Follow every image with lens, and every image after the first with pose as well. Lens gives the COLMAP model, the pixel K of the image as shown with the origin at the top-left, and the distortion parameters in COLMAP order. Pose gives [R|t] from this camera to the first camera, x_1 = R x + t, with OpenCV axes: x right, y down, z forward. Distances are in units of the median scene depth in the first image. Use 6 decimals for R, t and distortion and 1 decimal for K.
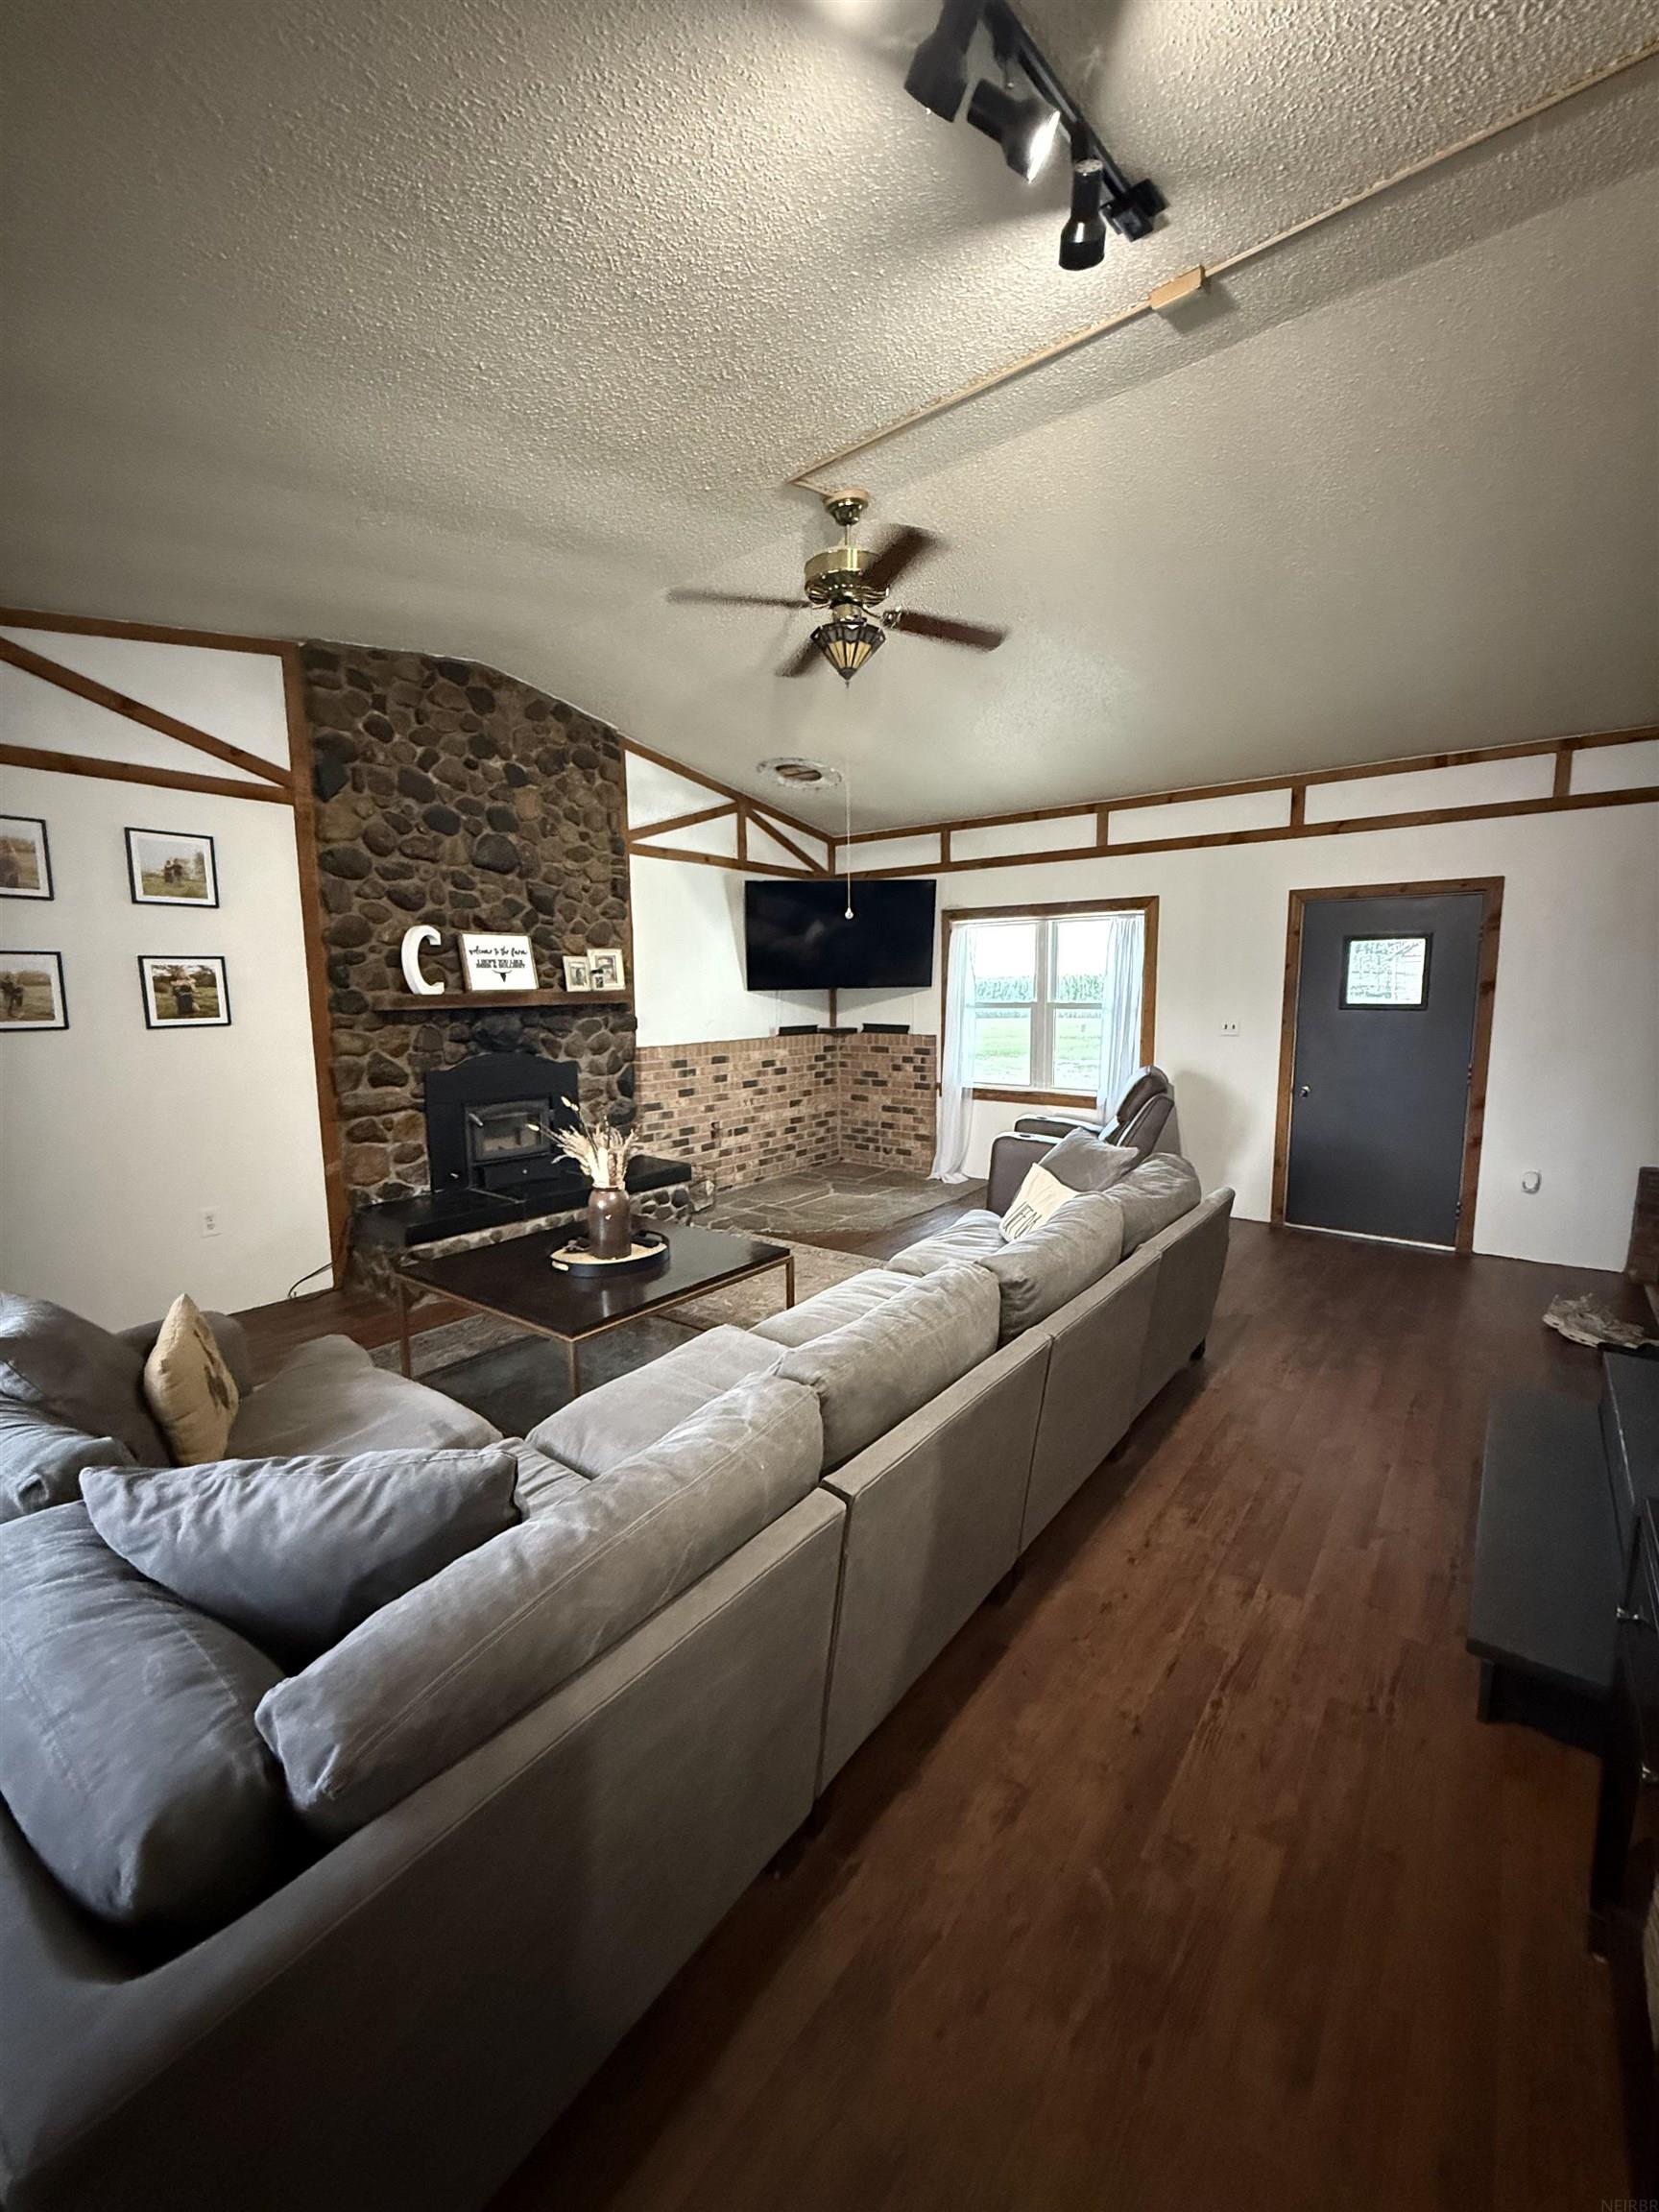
lens RADIAL K [[883.3, 0, 832.2], [0, 883.3, 1102.1], [0, 0, 1]] dist [0.000547, -0.000364]
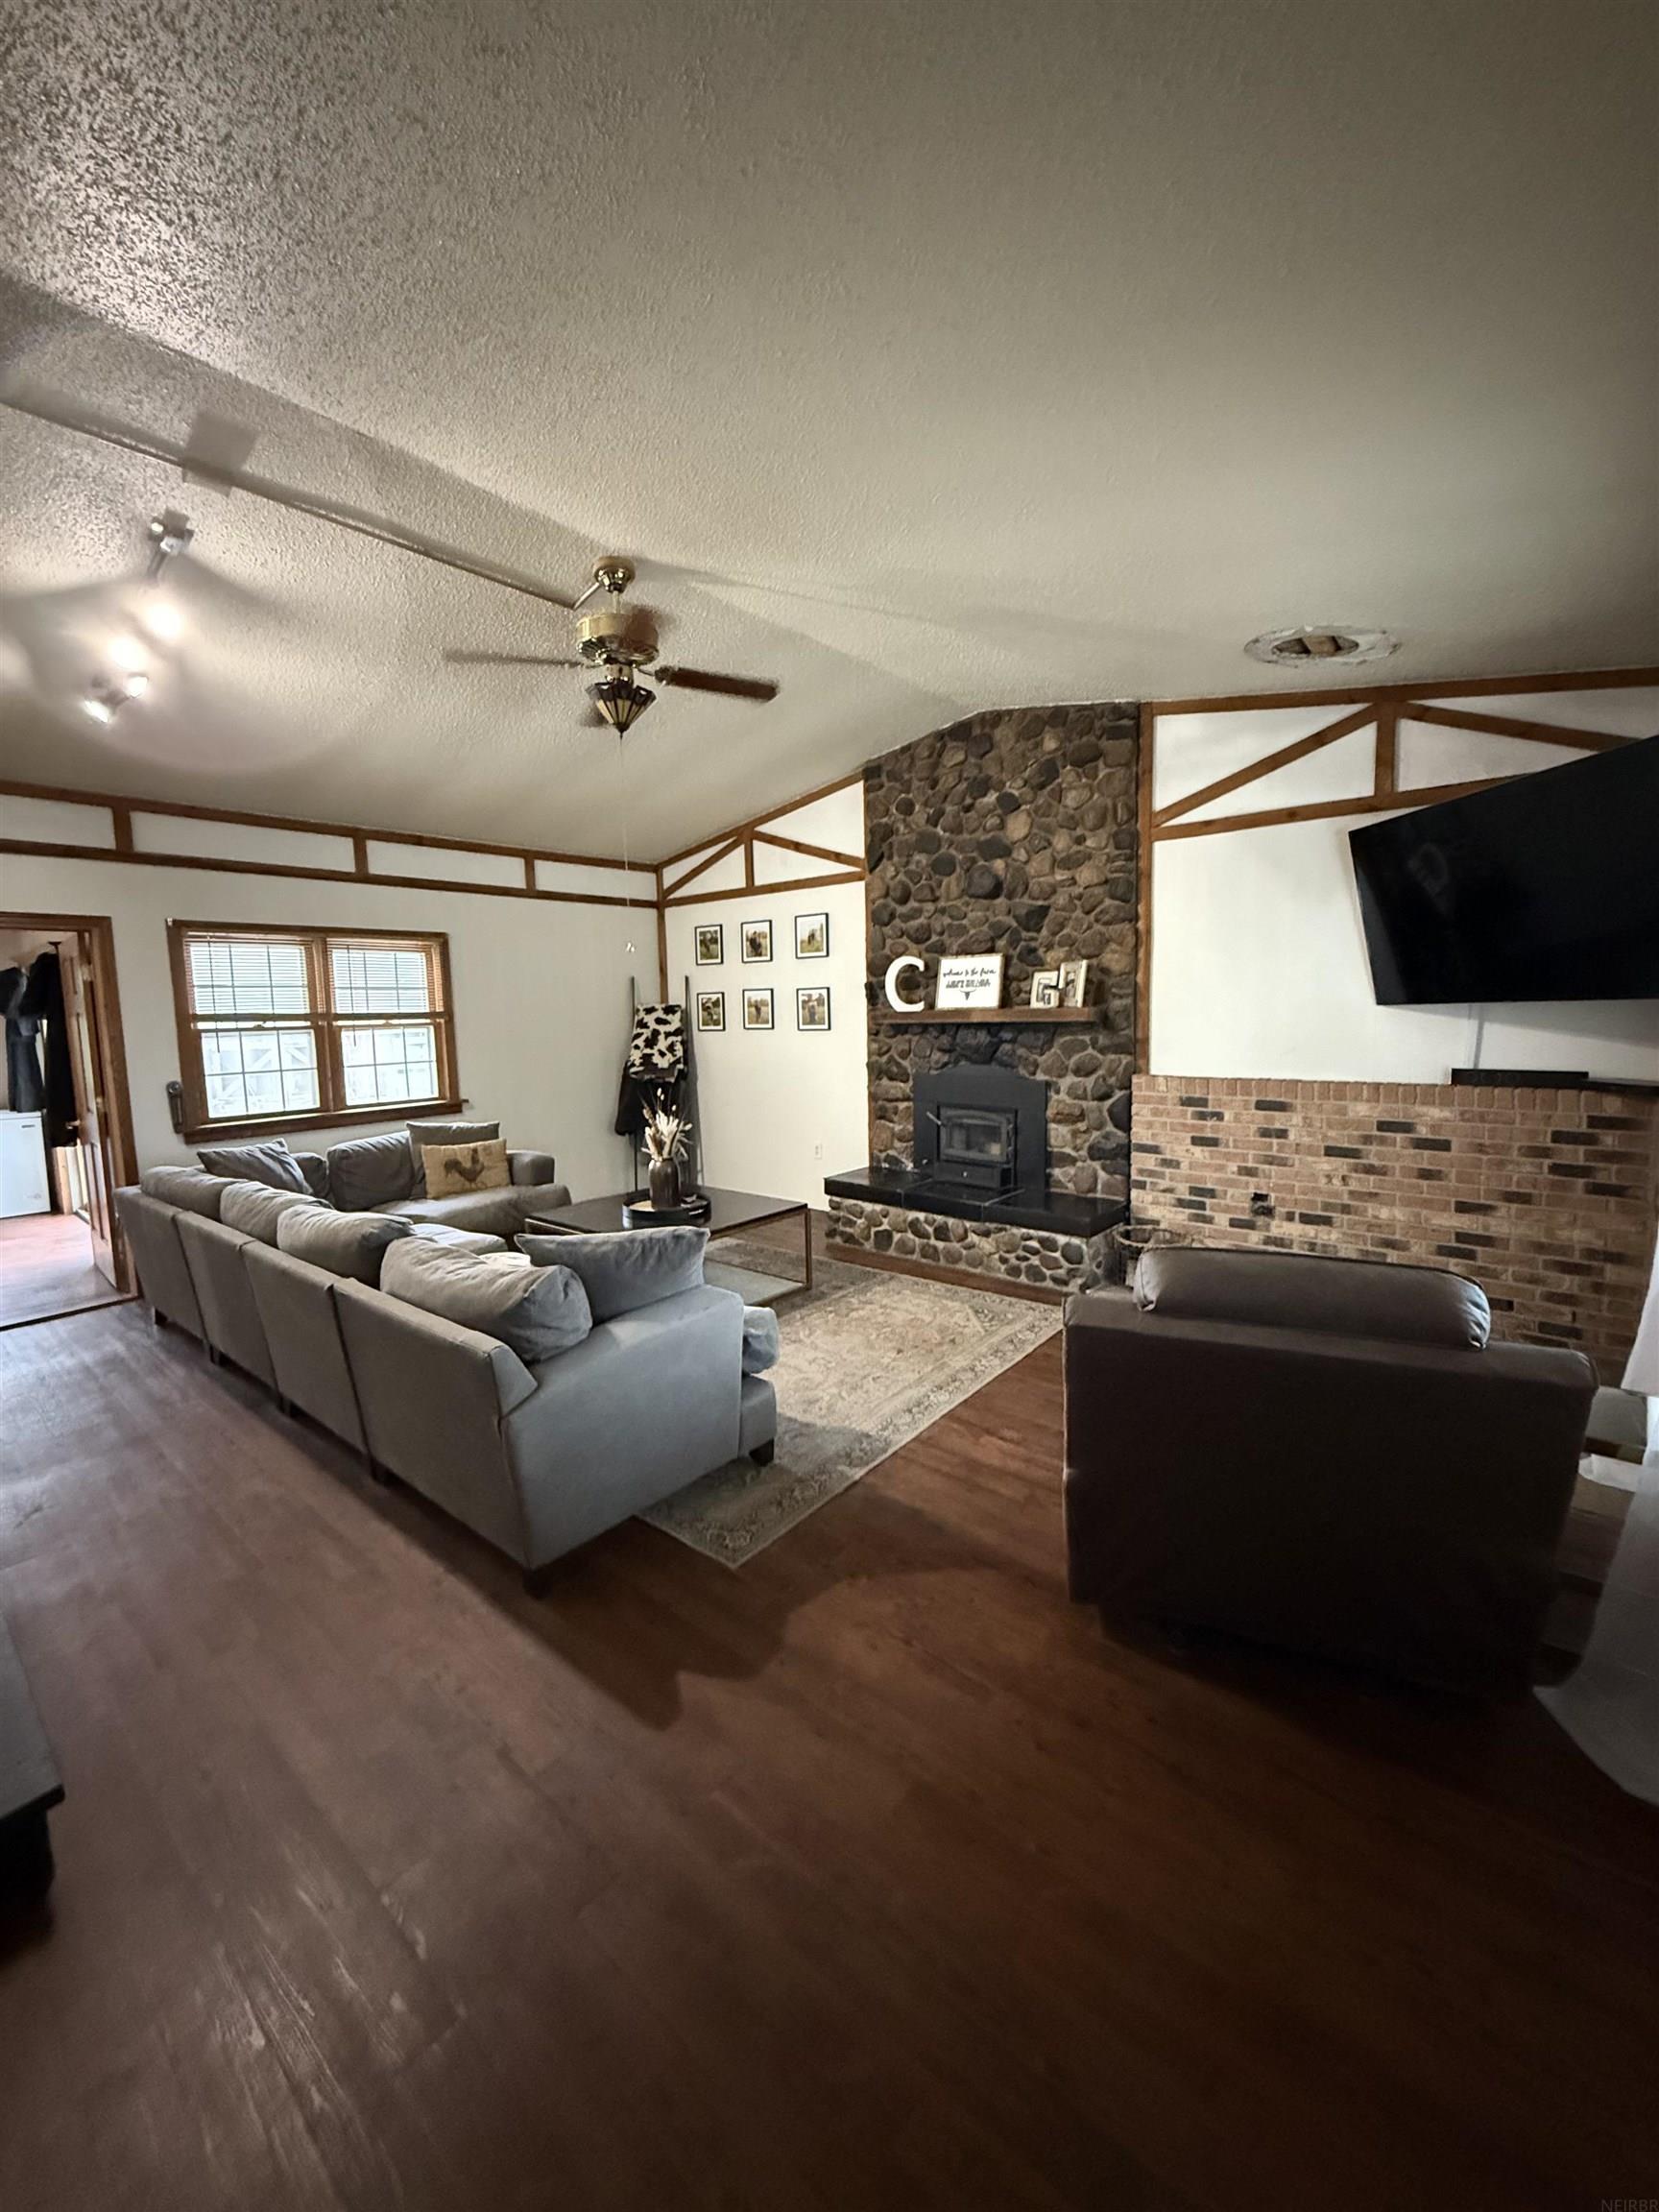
lens RADIAL K [[883.3, 0, 833.8], [0, 883.3, 1105.0], [0, 0, 1]] dist [0.000547, -0.000364]
pose [[-0.043584, 0.120095, -0.991805, 0.671633], [-0.109521, 0.986191, 0.124228, -0.113587], [0.993028, 0.114038, -0.029829, 0.798058]]
